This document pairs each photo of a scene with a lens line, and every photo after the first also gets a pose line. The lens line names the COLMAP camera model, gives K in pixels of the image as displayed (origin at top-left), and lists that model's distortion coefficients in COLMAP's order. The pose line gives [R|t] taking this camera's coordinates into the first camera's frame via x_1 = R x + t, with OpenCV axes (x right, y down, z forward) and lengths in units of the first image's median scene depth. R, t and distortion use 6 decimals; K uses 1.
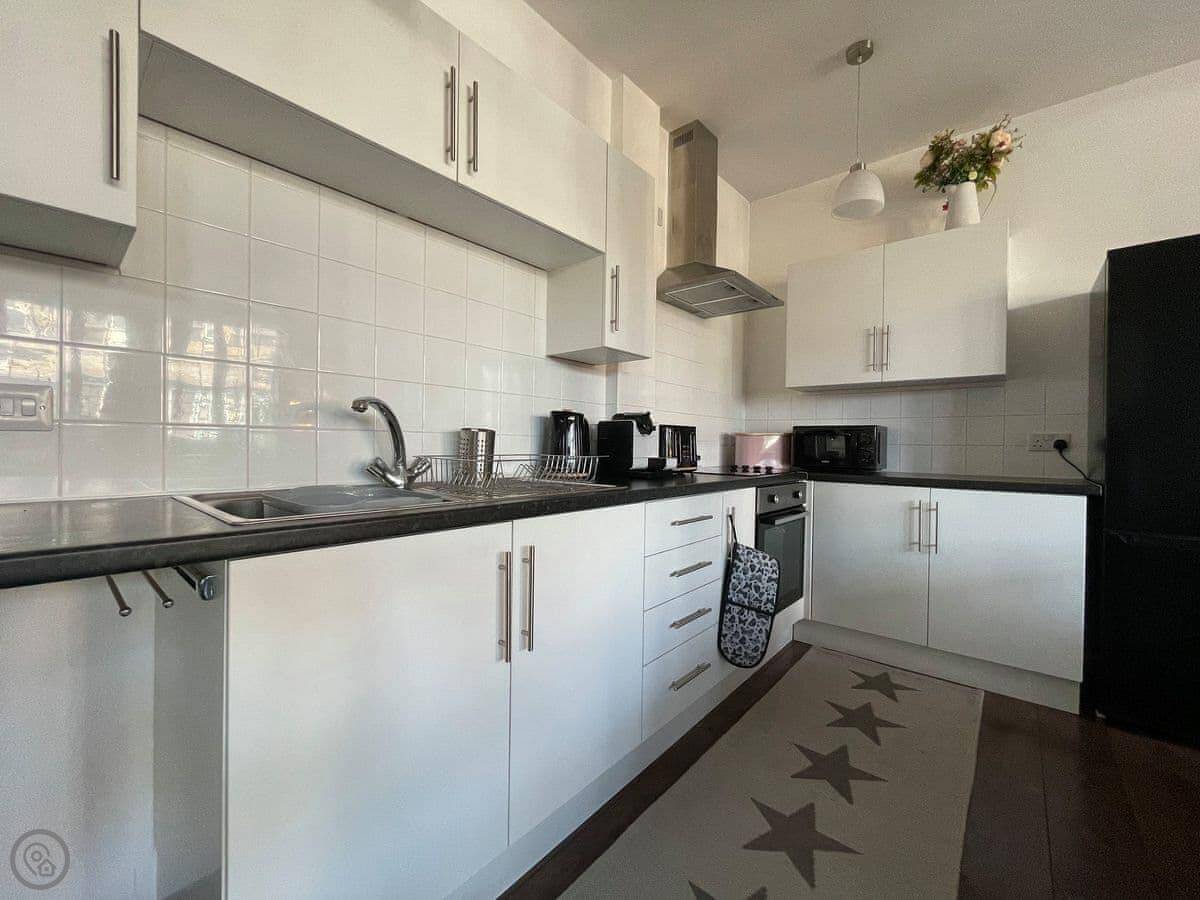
lens RADIAL K [[487.3, 0, 602.9], [0, 487.3, 450.1], [0, 0, 1]] dist [-0.000293, 0.000574]
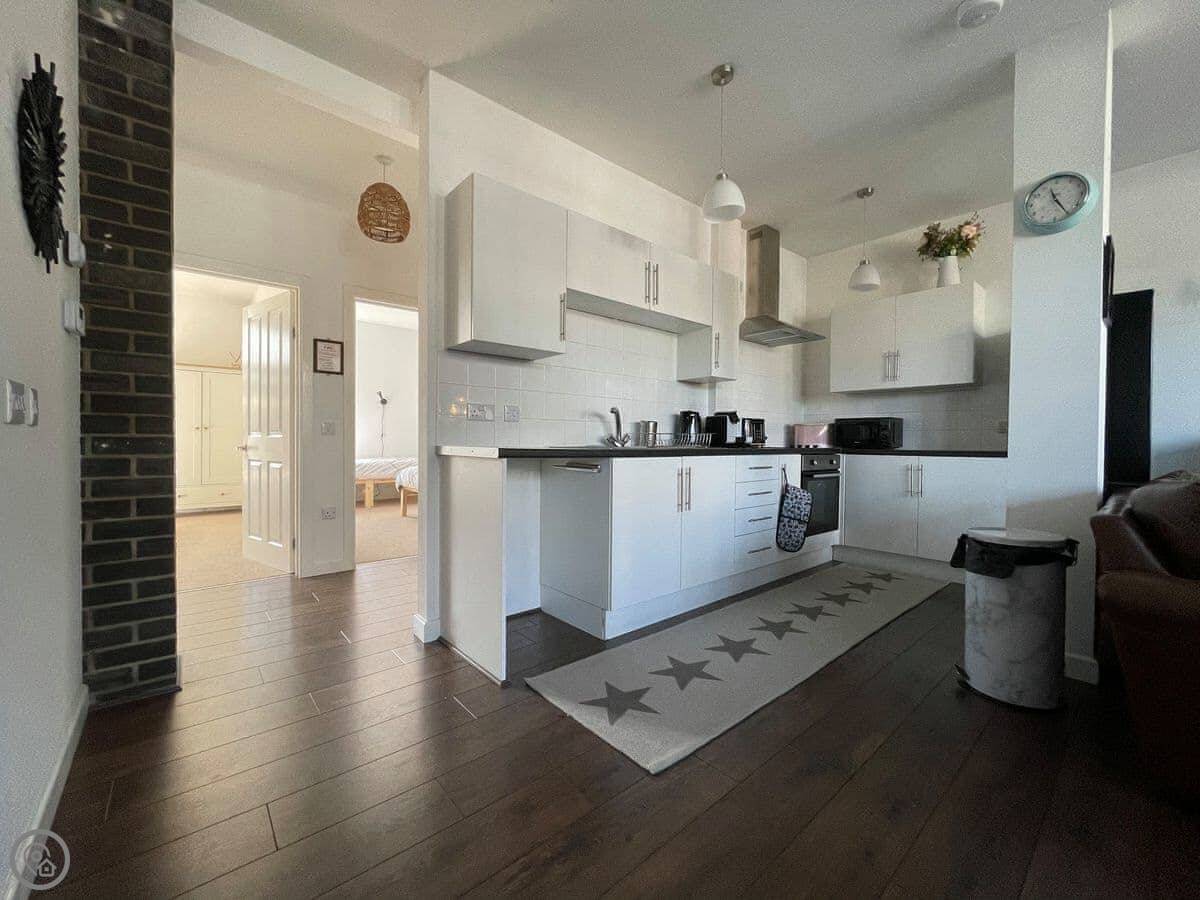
lens RADIAL K [[487.3, 0, 601.9], [0, 487.3, 450.4], [0, 0, 1]] dist [-0.000293, 0.000574]
pose [[0.987867, -0.004272, -0.155244, -0.106946], [0.004696, 0.999986, 0.002364, 0.055390], [0.155232, -0.003064, 0.987873, -0.783263]]
